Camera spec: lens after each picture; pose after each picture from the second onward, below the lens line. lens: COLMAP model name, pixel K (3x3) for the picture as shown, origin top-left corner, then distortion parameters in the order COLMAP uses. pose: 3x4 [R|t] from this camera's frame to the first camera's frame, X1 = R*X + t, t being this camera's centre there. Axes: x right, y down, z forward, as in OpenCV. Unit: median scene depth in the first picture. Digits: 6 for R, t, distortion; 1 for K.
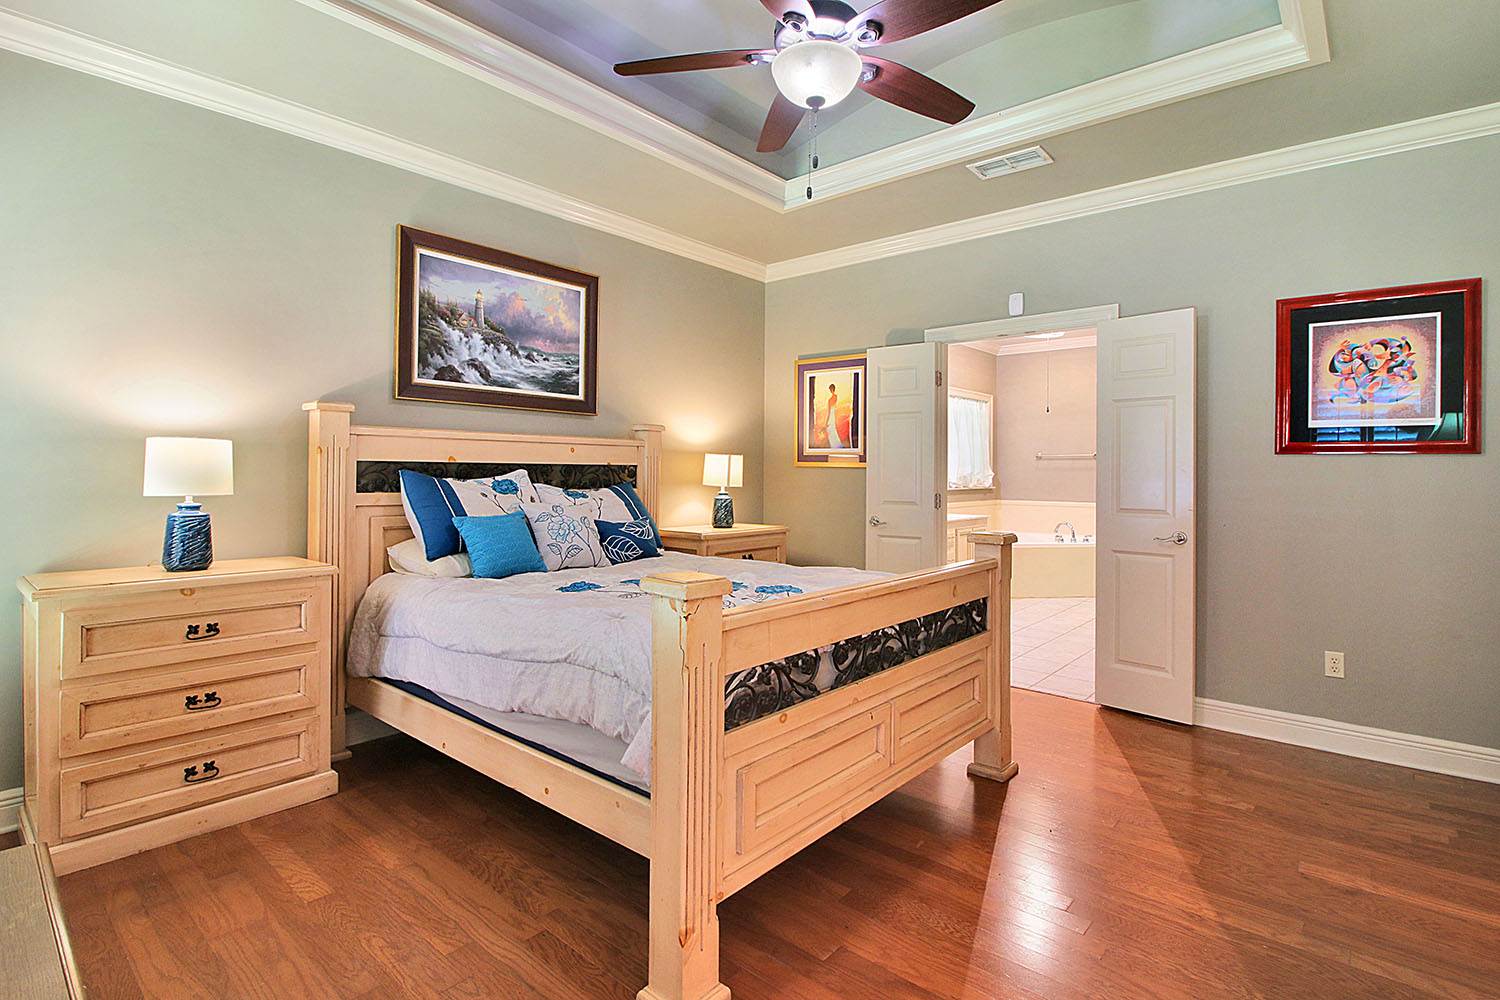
lens RADIAL K [[722.7, 0, 767.5], [0, 722.7, 465.8], [0, 0, 1]] dist [-0.002444, -0.000353]
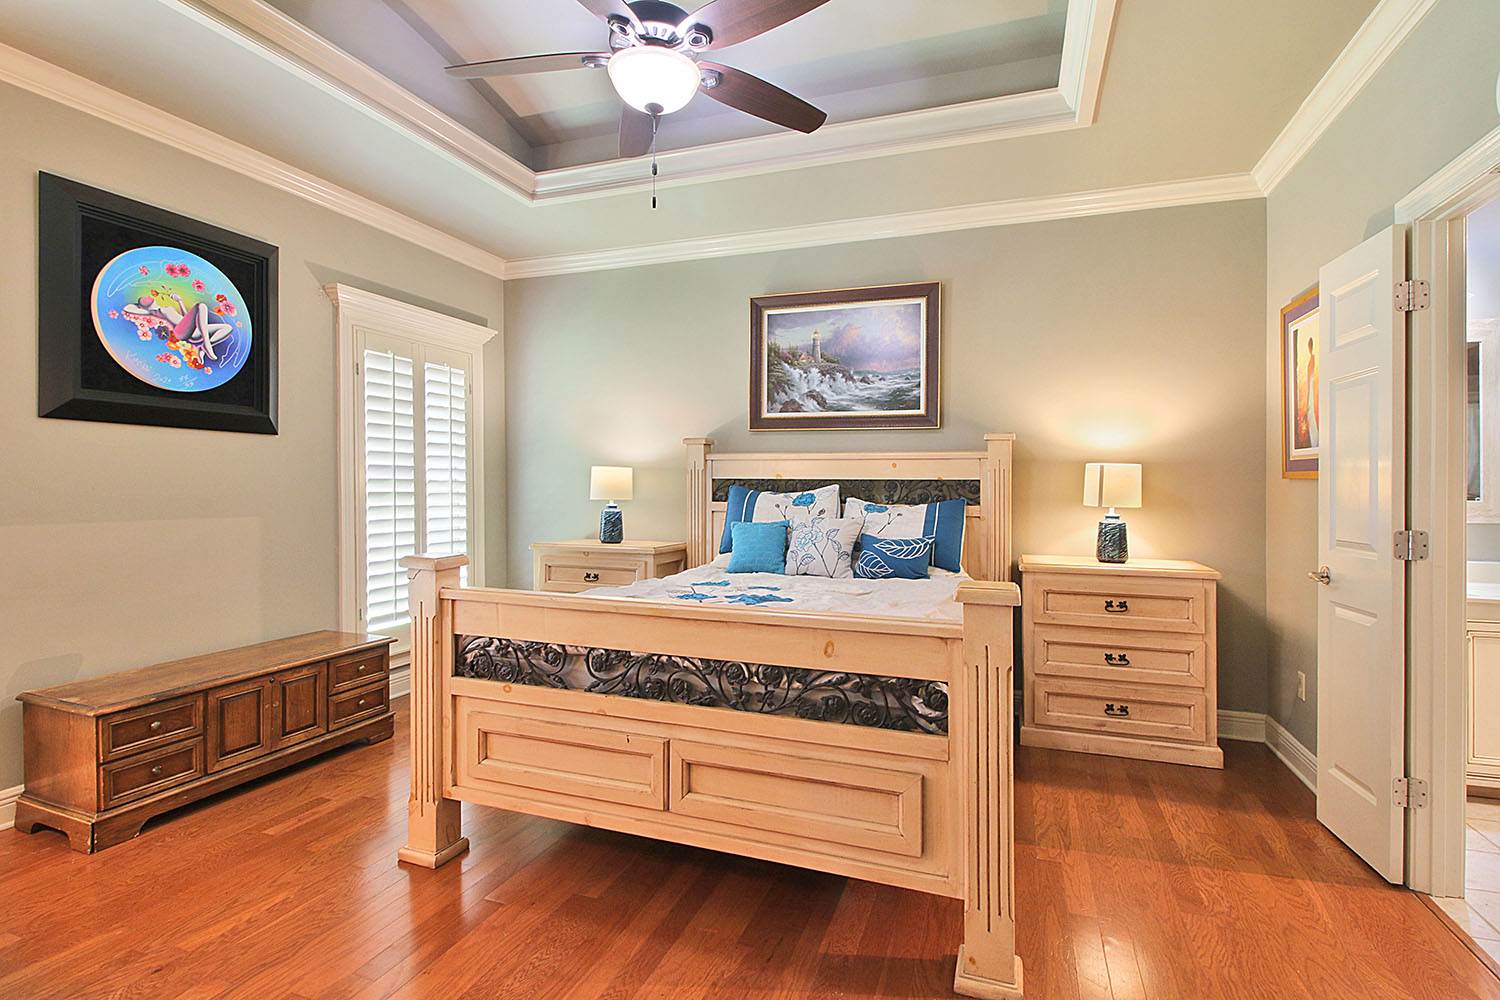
lens RADIAL K [[718.7, 0, 748.0], [0, 718.7, 493.4], [0, 0, 1]] dist [-0.000611, -0.012866]
pose [[0.345063, 0.001351, -0.938578, 0.649923], [0.001456, 0.999997, 0.001975, 0.016007], [0.938578, -0.002048, 0.345060, 0.502983]]
